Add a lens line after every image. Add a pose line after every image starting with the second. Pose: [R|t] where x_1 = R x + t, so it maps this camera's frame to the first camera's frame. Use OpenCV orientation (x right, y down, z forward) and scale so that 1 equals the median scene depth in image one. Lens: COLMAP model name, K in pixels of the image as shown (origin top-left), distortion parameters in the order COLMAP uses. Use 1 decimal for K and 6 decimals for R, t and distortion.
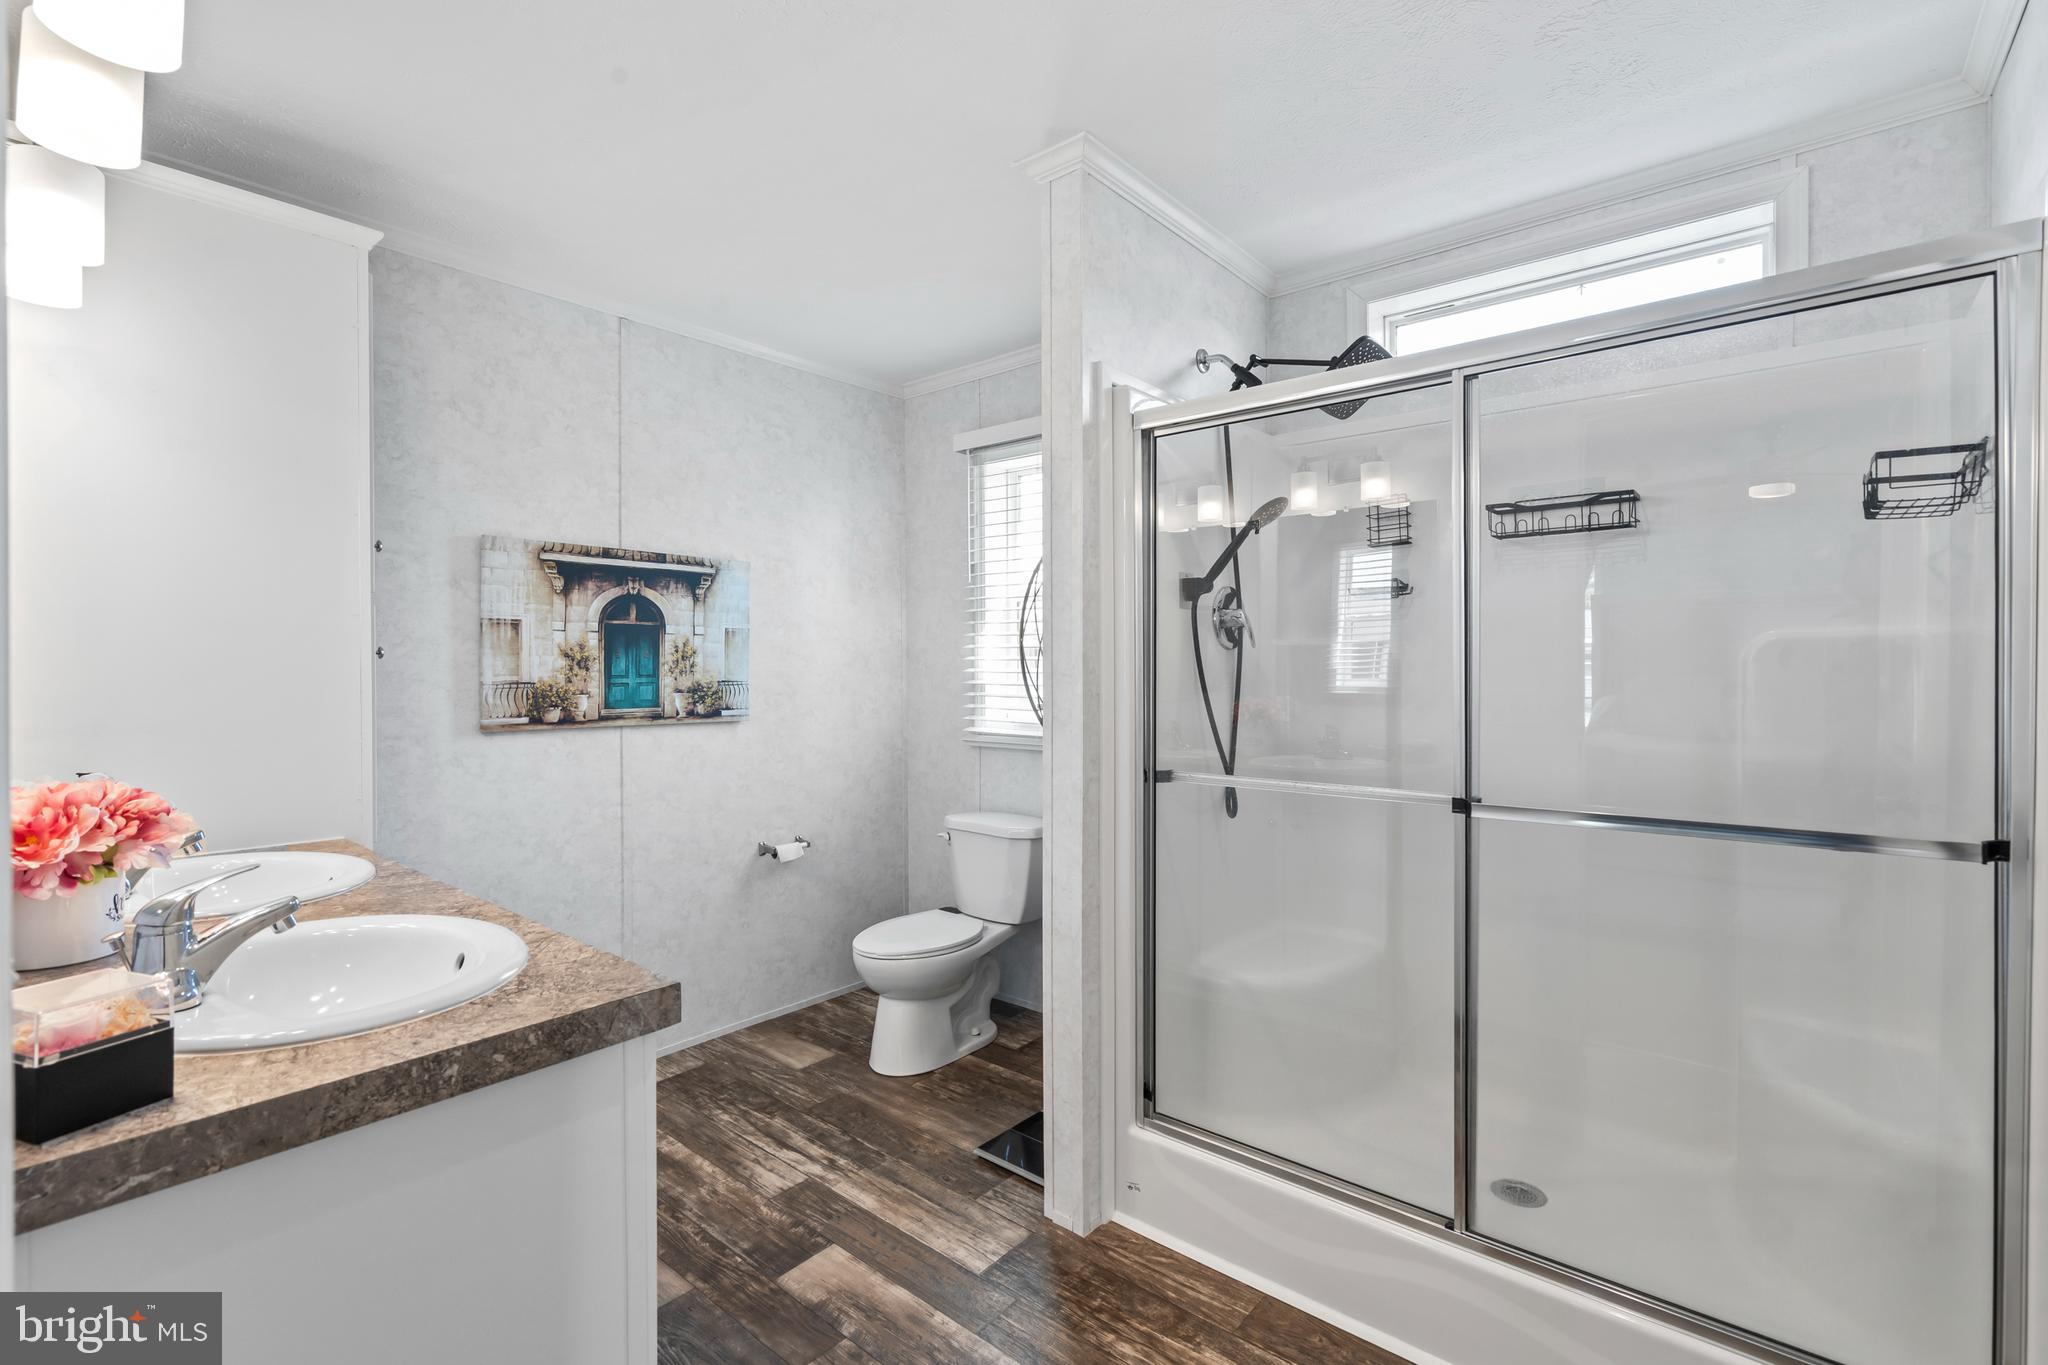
lens RADIAL K [[933.9, 0, 1043.7], [0, 933.9, 671.1], [0, 0, 1]] dist [-0.003955, 0.001161]
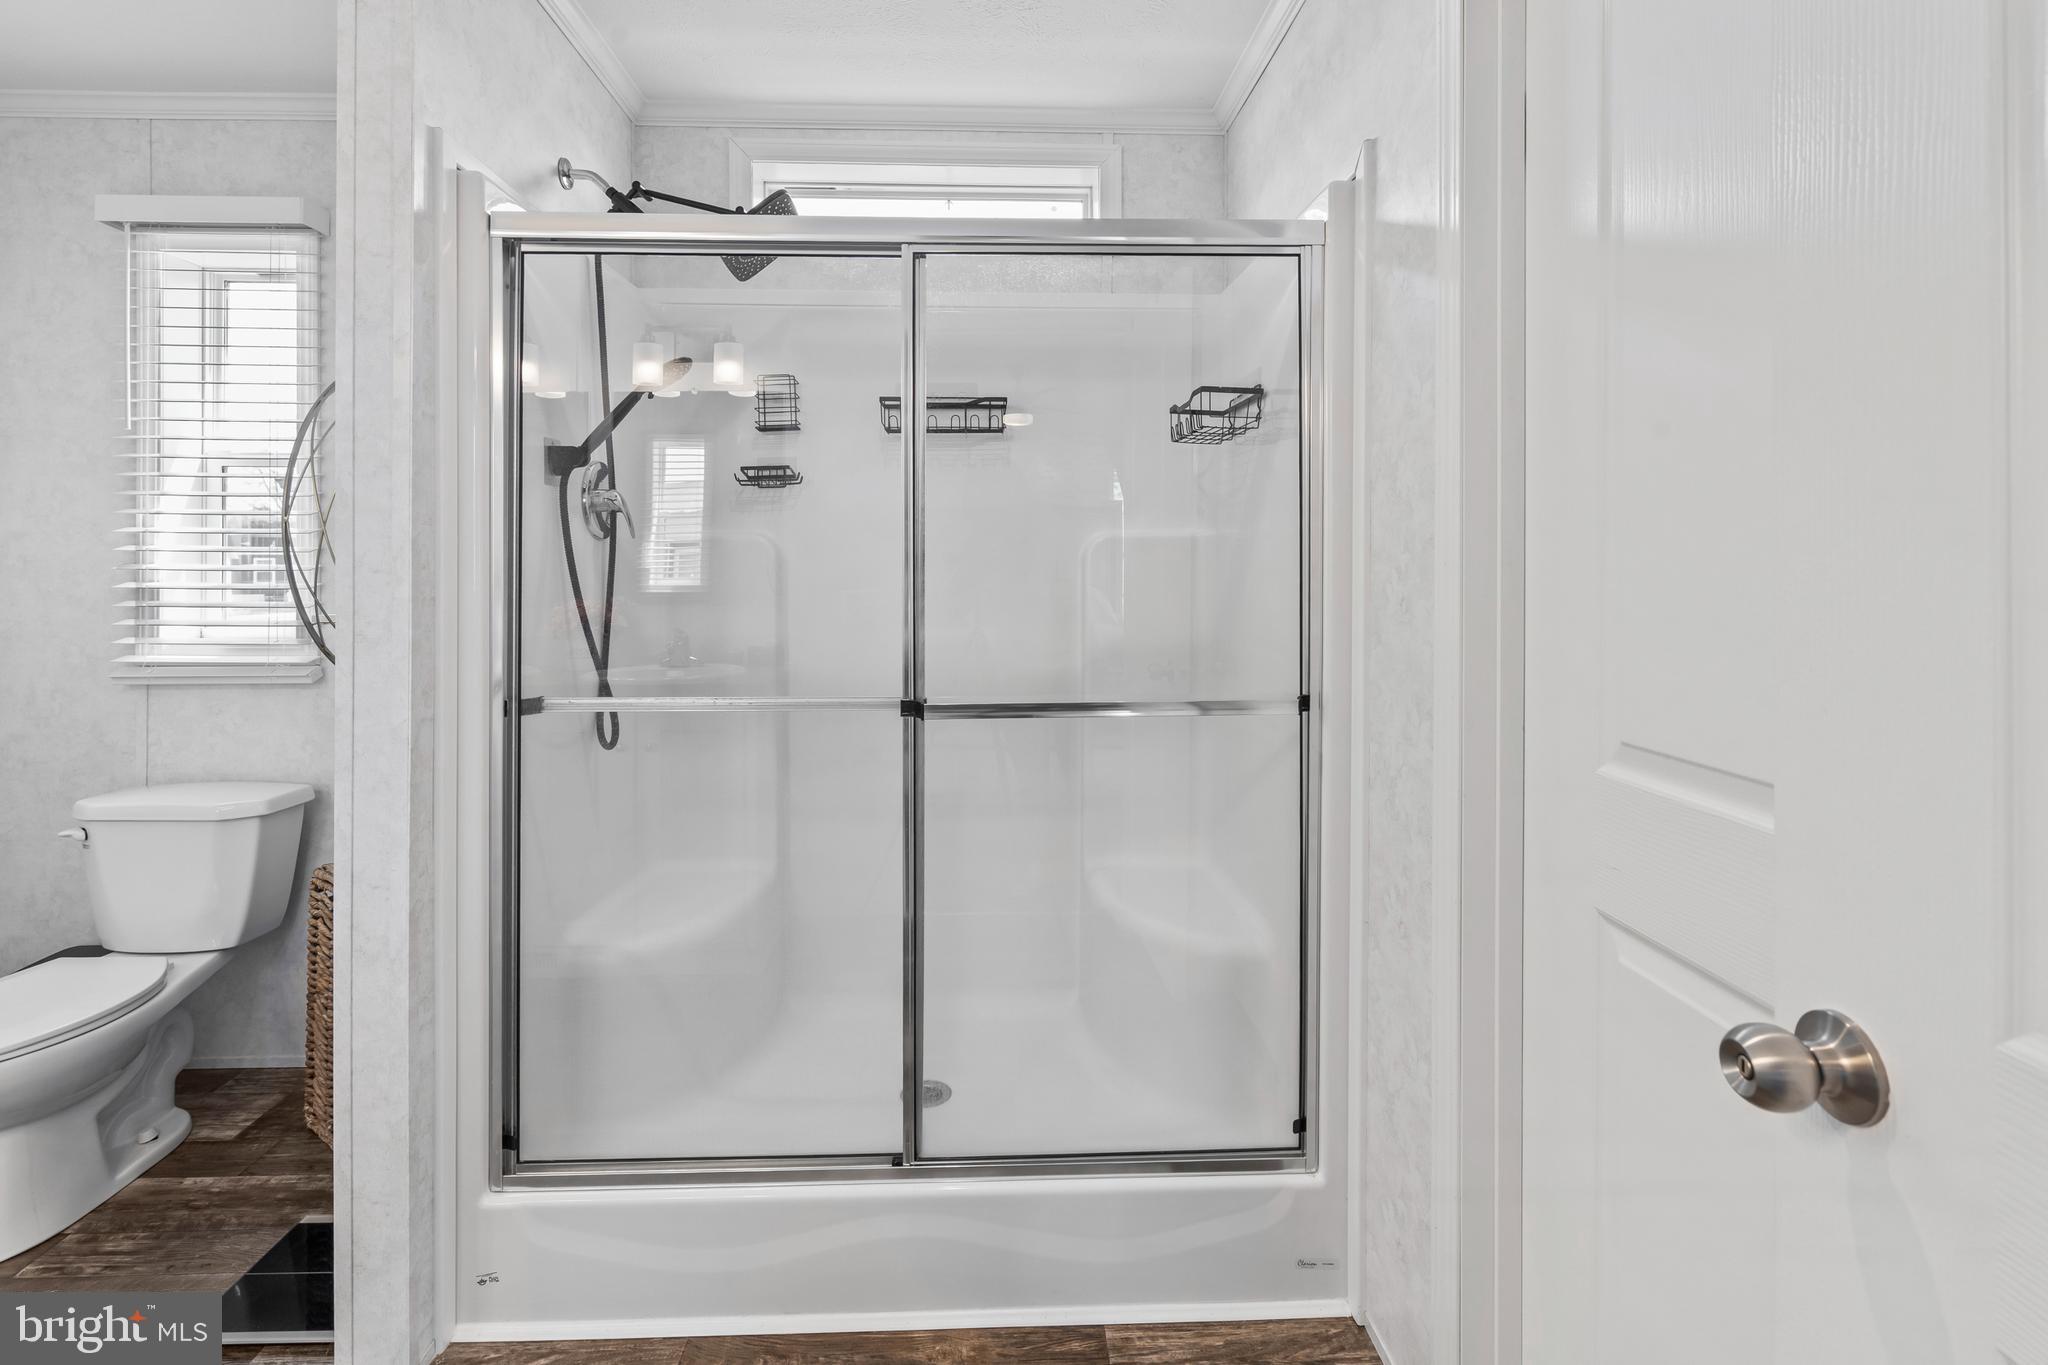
lens RADIAL K [[933.9, 0, 968.5], [0, 933.9, 564.5], [0, 0, 1]] dist [-0.003955, 0.001161]
pose [[0.747349, 0.004623, 0.664415, -0.102998], [0.002918, 0.999943, -0.010240, 0.007500], [-0.664425, 0.009592, 0.747293, 0.199072]]
